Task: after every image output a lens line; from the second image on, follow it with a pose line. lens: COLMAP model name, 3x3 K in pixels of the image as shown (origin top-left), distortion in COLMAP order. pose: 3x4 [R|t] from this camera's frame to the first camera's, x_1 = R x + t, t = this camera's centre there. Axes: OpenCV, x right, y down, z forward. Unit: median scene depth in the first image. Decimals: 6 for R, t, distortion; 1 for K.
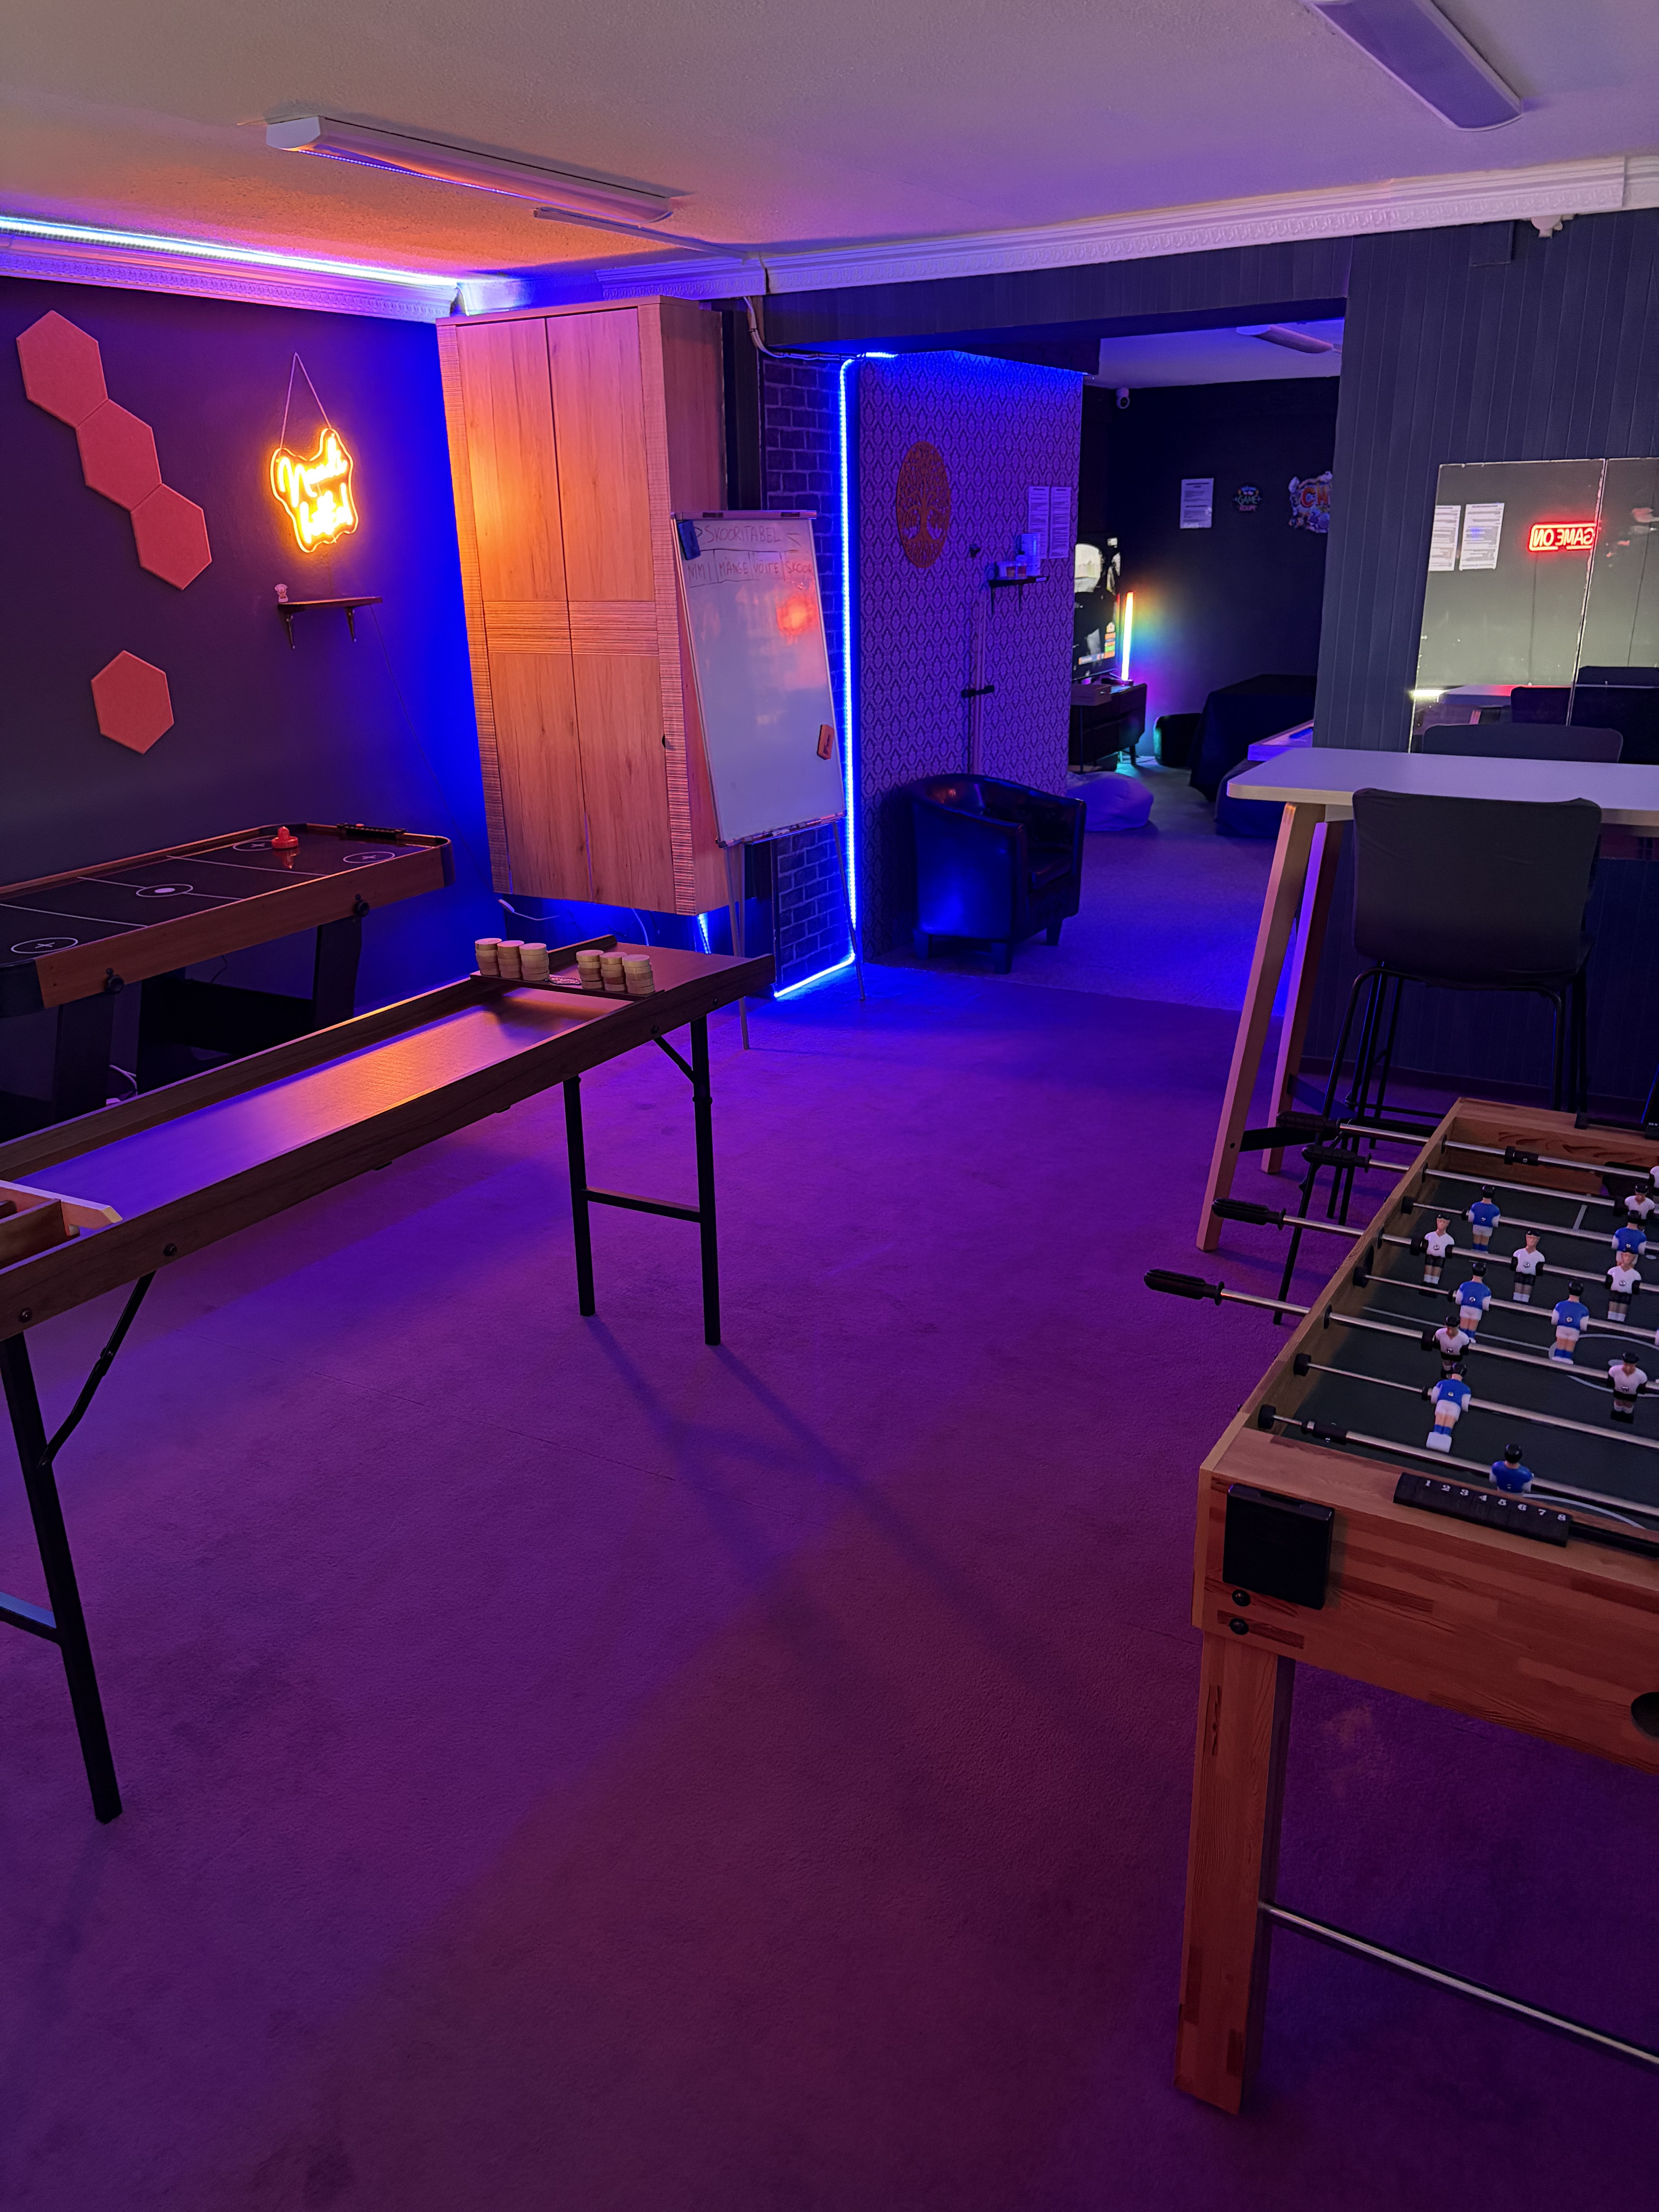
lens RADIAL K [[1662.8, 0, 829.5], [0, 1662.8, 1106.0], [0, 0, 1]] dist [-0.038253, 0.090931]
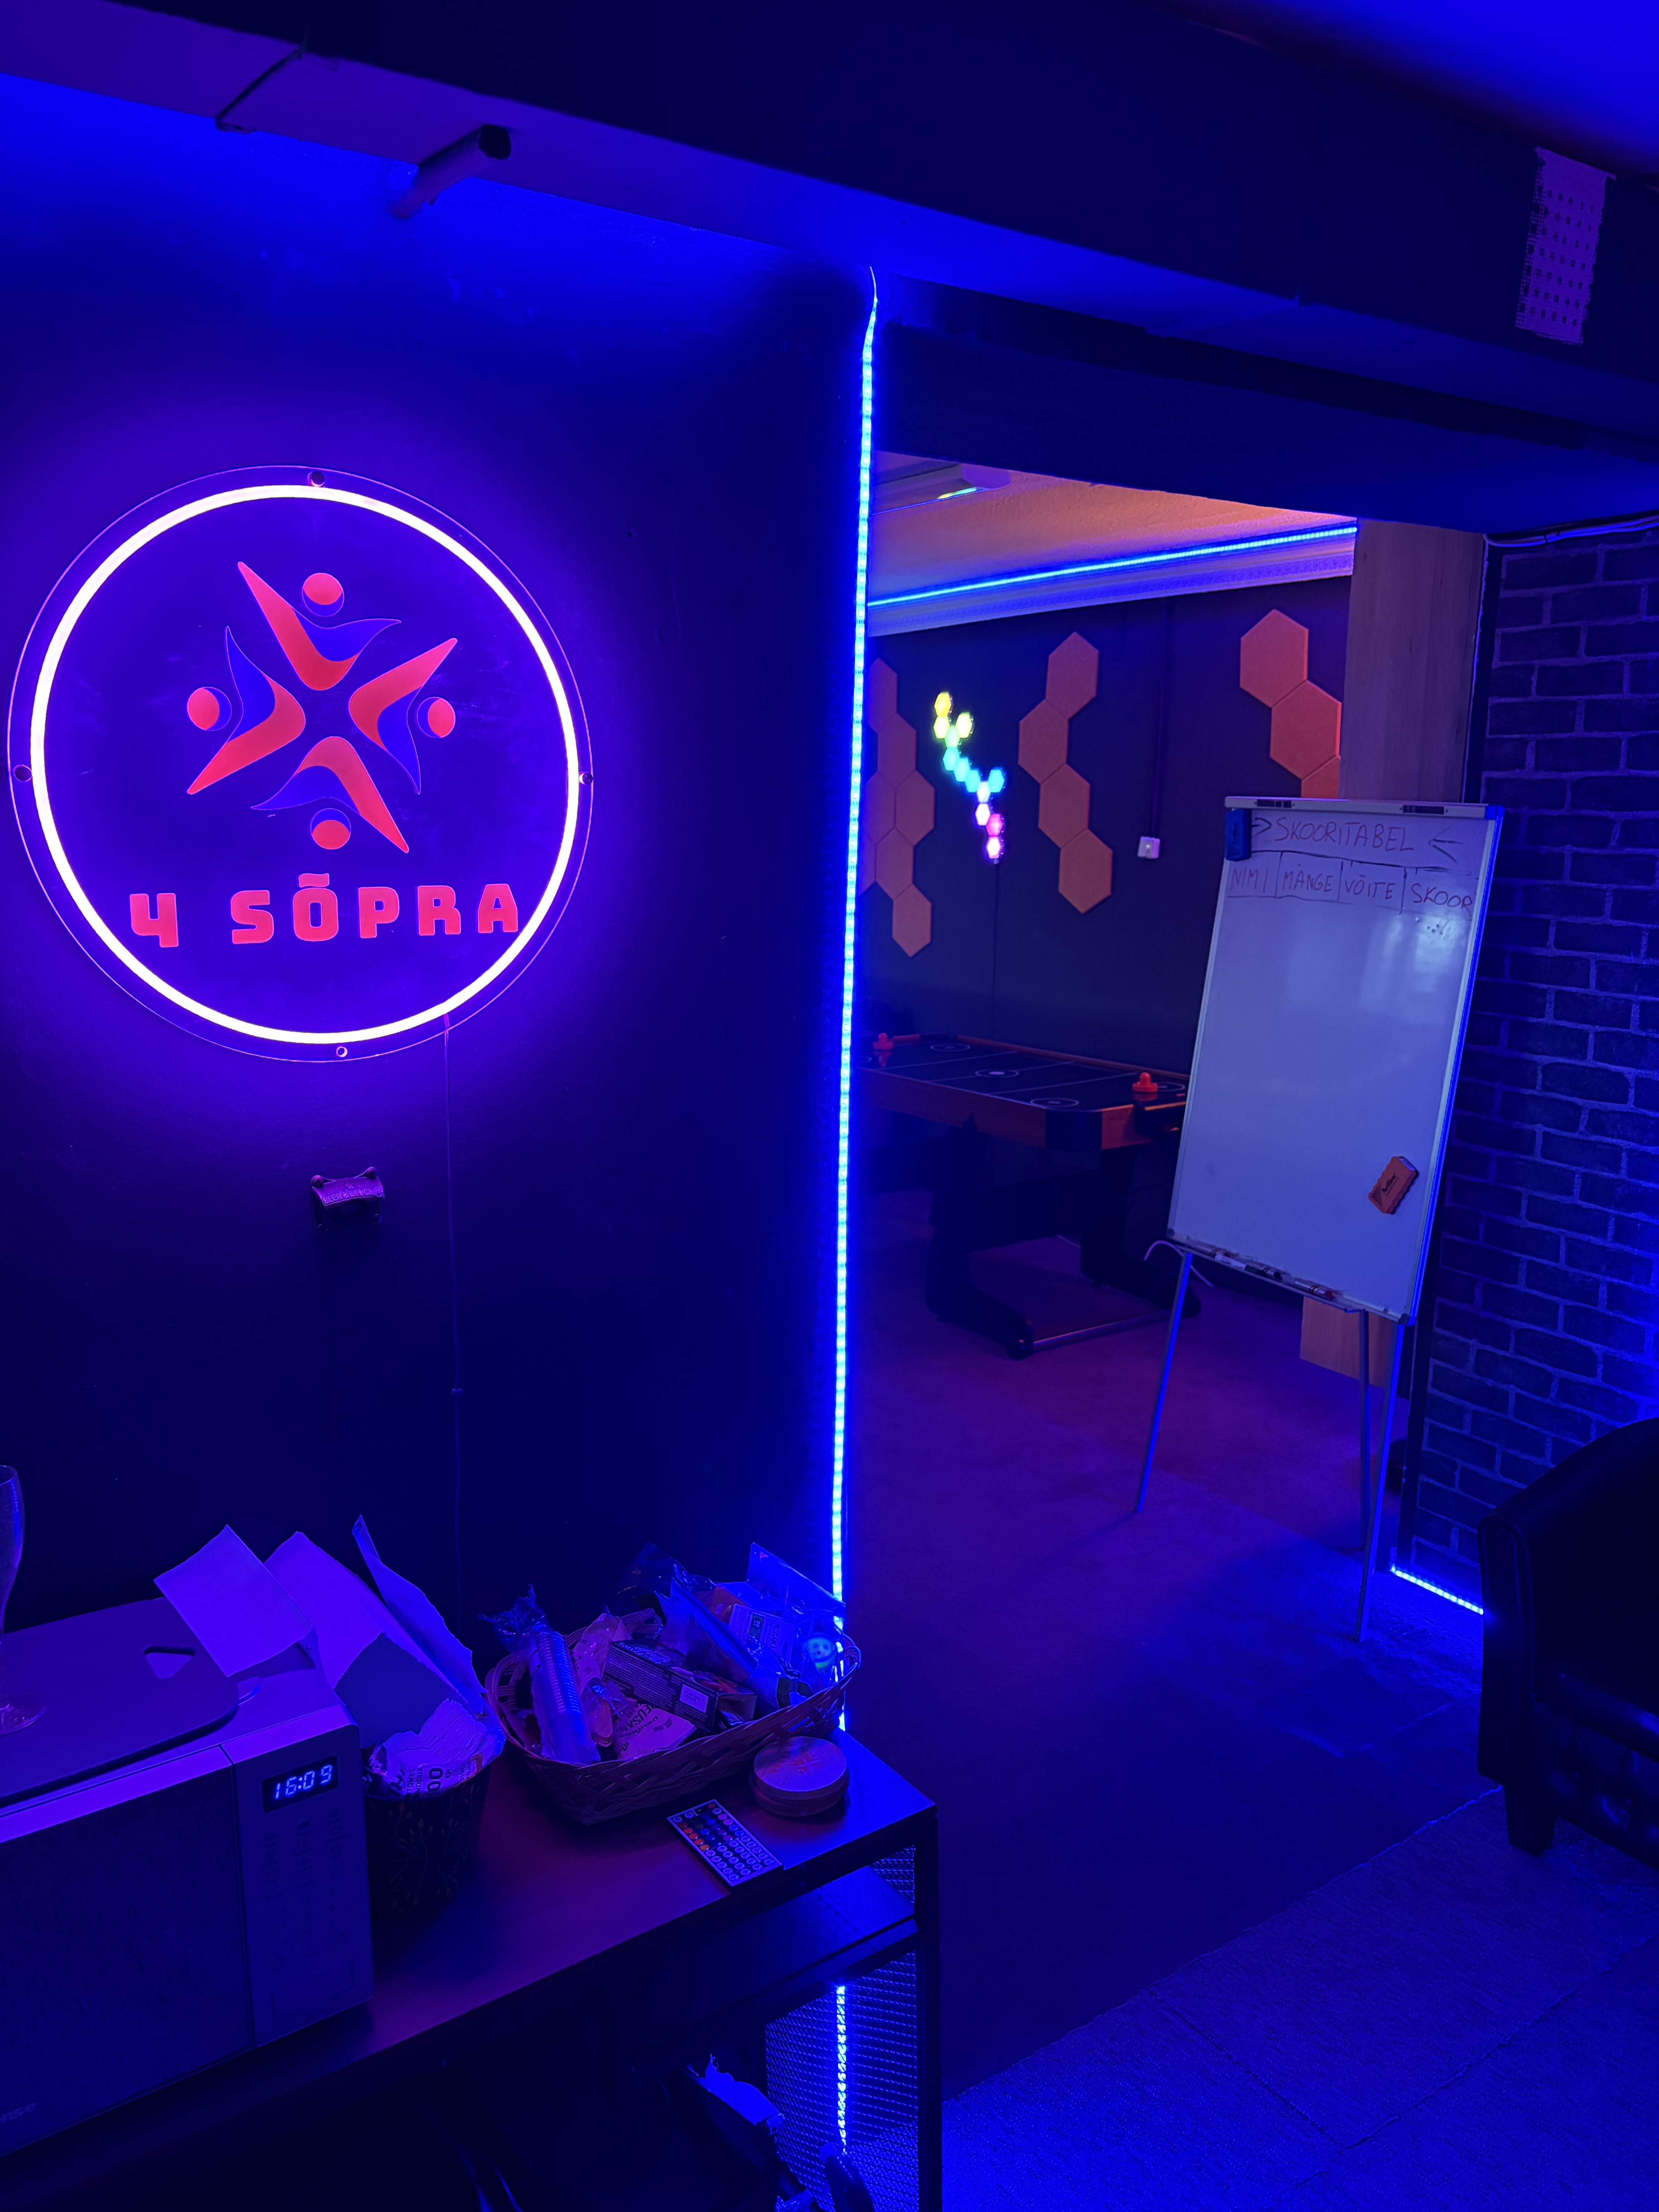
lens RADIAL K [[1662.8, 0, 829.5], [0, 1662.8, 1106.0], [0, 0, 1]] dist [-0.038253, 0.090931]
pose [[-0.421879, 0.196689, -0.885060, 0.426390], [-0.300994, 0.890437, 0.341358, -0.278687], [0.855231, 0.410409, -0.316455, 0.729971]]
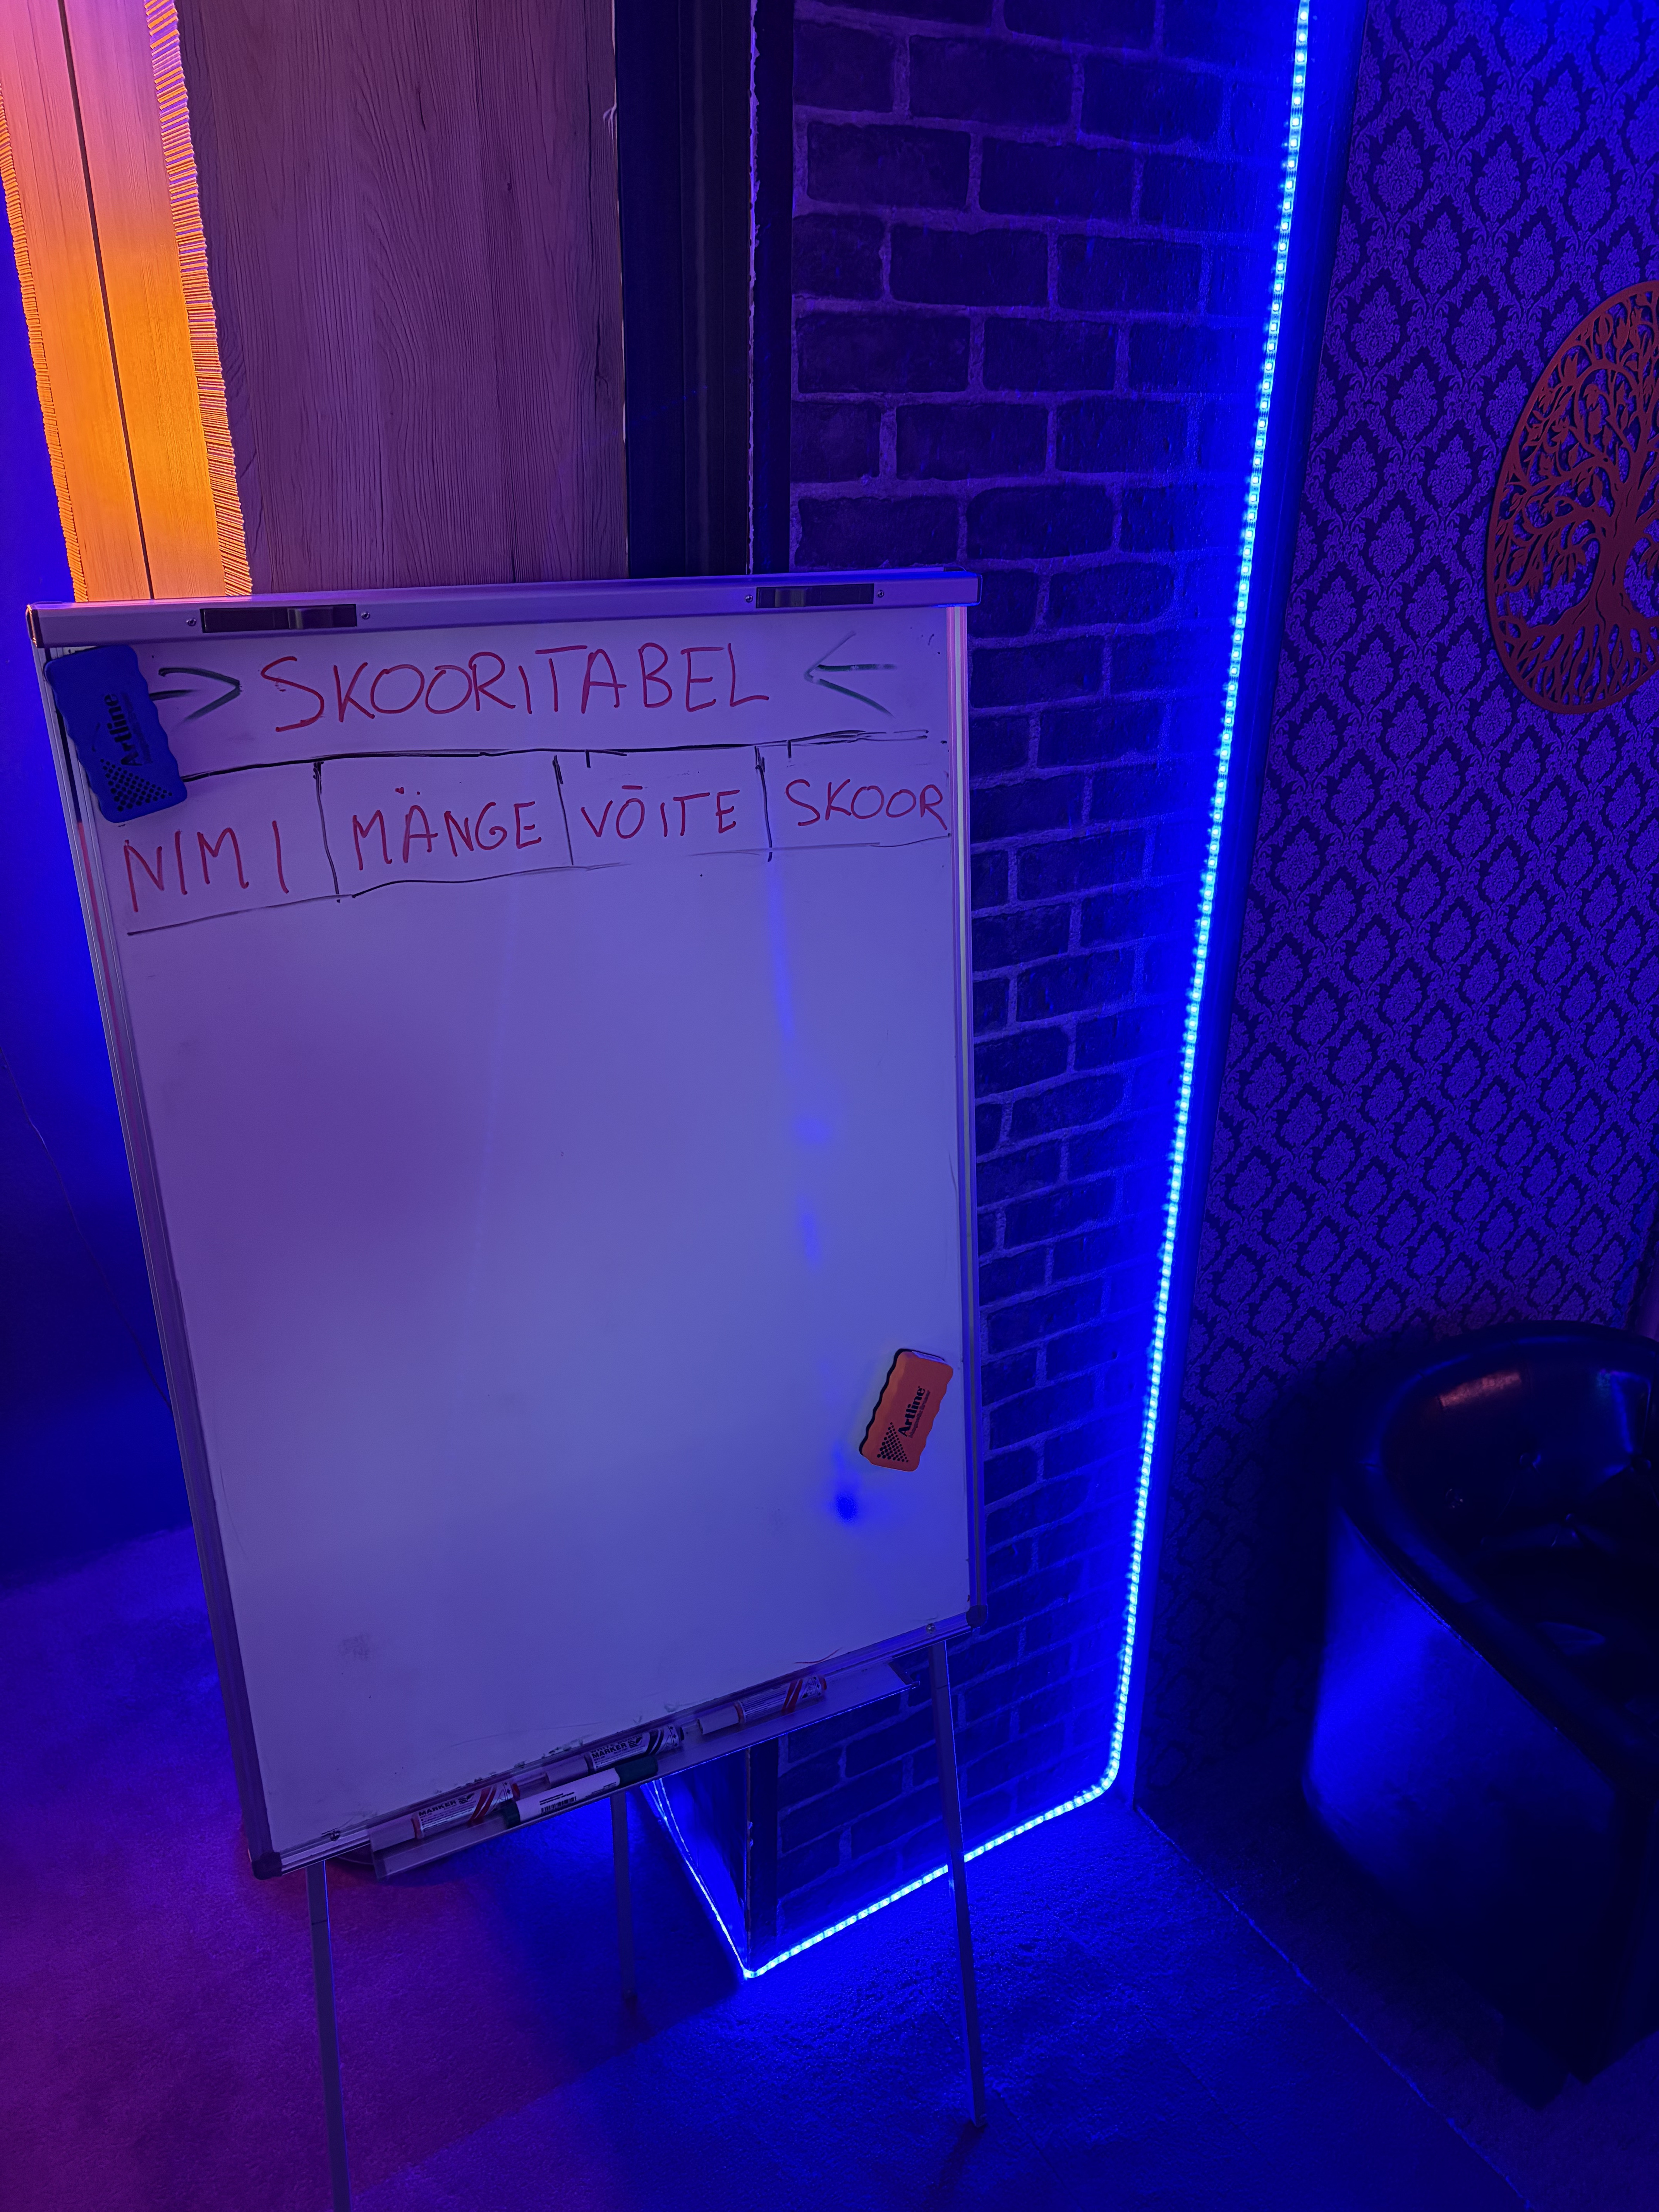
lens RADIAL K [[1662.8, 0, 829.5], [0, 1662.8, 1106.0], [0, 0, 1]] dist [-0.038253, 0.090931]
pose [[0.881237, 0.221650, -0.417484, 0.064816], [-0.186803, 0.974648, 0.123149, -0.219207], [0.434196, -0.030536, 0.900301, 0.546403]]
